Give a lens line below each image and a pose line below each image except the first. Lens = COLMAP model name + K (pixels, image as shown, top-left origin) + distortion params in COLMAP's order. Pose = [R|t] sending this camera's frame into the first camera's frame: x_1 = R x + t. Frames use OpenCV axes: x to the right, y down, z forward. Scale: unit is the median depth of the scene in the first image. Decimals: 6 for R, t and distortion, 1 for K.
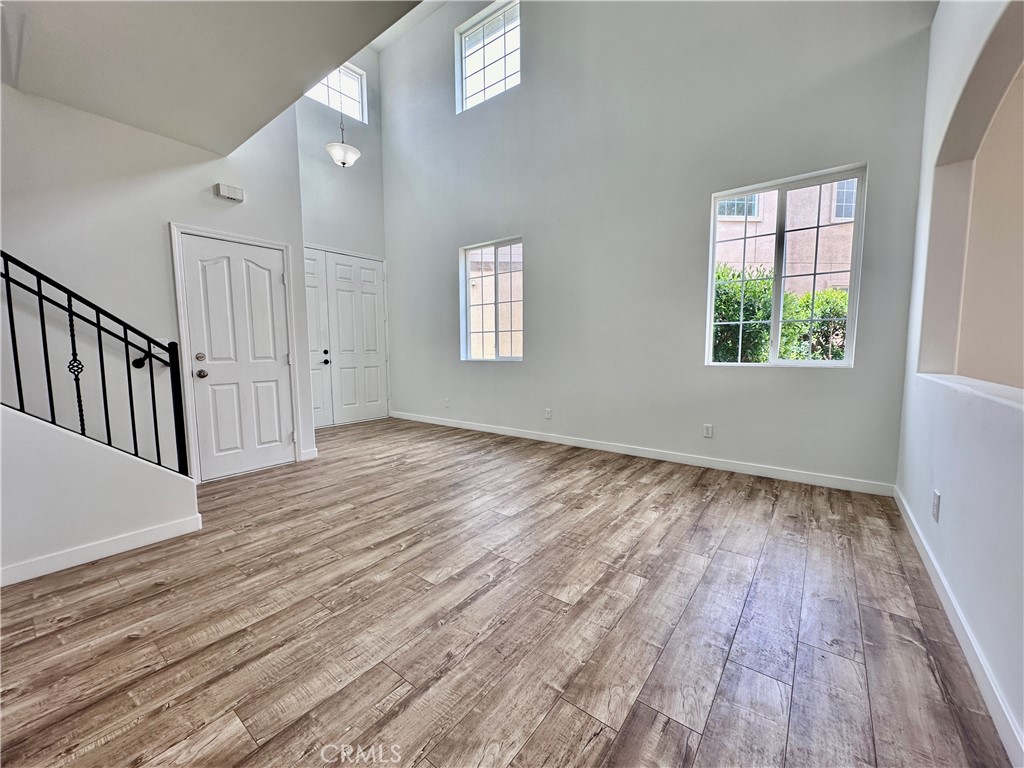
lens RADIAL K [[407.5, 0, 512.0], [0, 407.5, 384.0], [0, 0, 1]] dist [-0.000118, -0.000053]
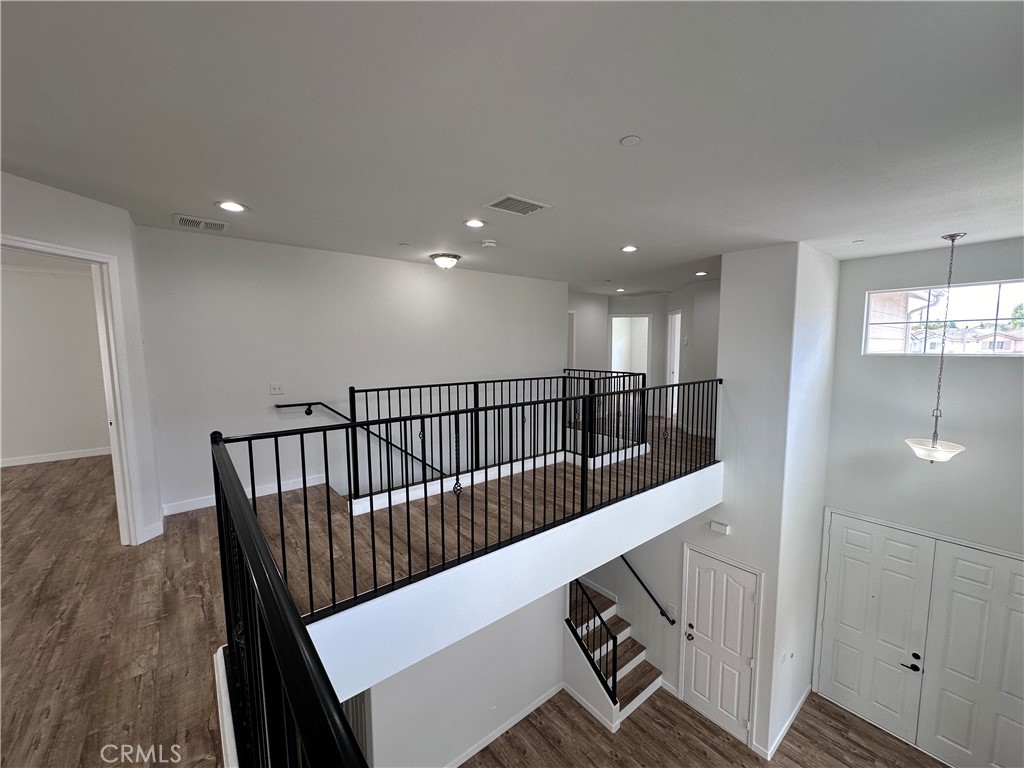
lens RADIAL K [[407.5, 0, 512.0], [0, 407.5, 384.0], [0, 0, 1]] dist [-0.000118, -0.000053]
pose [[-0.234036, 0.096699, -0.967407, 1.224046], [-0.085782, 0.989107, 0.119621, -1.719013], [0.968436, 0.110981, -0.223191, 0.943986]]
